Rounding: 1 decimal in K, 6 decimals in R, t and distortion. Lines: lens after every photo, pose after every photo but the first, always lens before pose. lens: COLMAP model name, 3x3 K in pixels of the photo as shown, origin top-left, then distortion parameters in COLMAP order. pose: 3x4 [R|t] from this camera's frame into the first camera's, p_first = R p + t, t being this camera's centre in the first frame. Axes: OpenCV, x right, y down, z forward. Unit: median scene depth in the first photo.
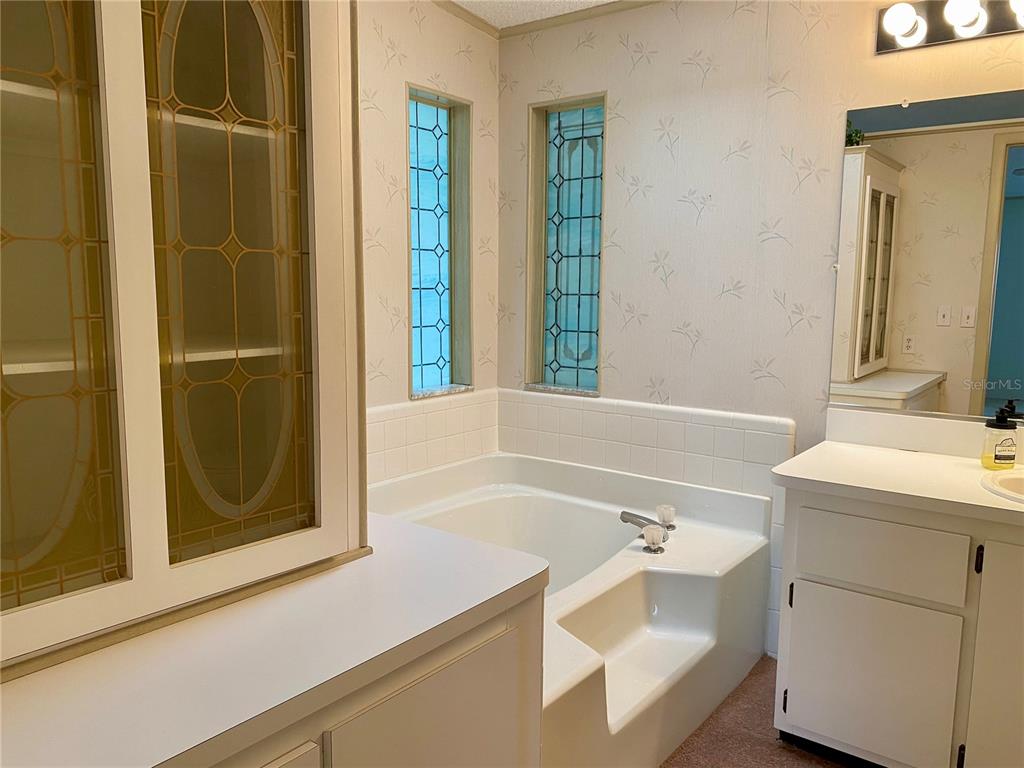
lens RADIAL K [[775.0, 0, 511.0], [0, 775.0, 391.2], [0, 0, 1]] dist [0.034874, -0.034022]
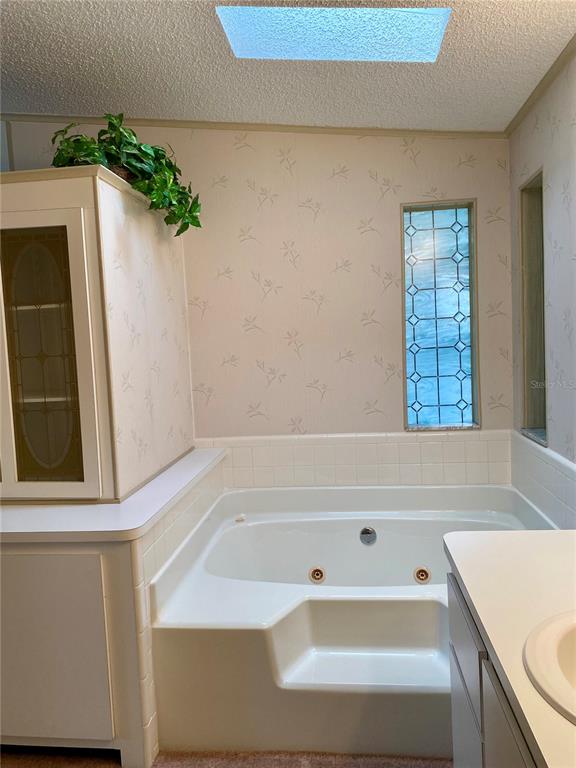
lens RADIAL K [[581.2, 0, 287.1], [0, 581.2, 377.8], [0, 0, 1]] dist [0.034874, -0.034022]
pose [[0.517968, 0.012094, -0.855314, 0.636794], [-0.057816, 0.998108, -0.020900, -0.048824], [0.853444, 0.060276, 0.517688, 0.289338]]
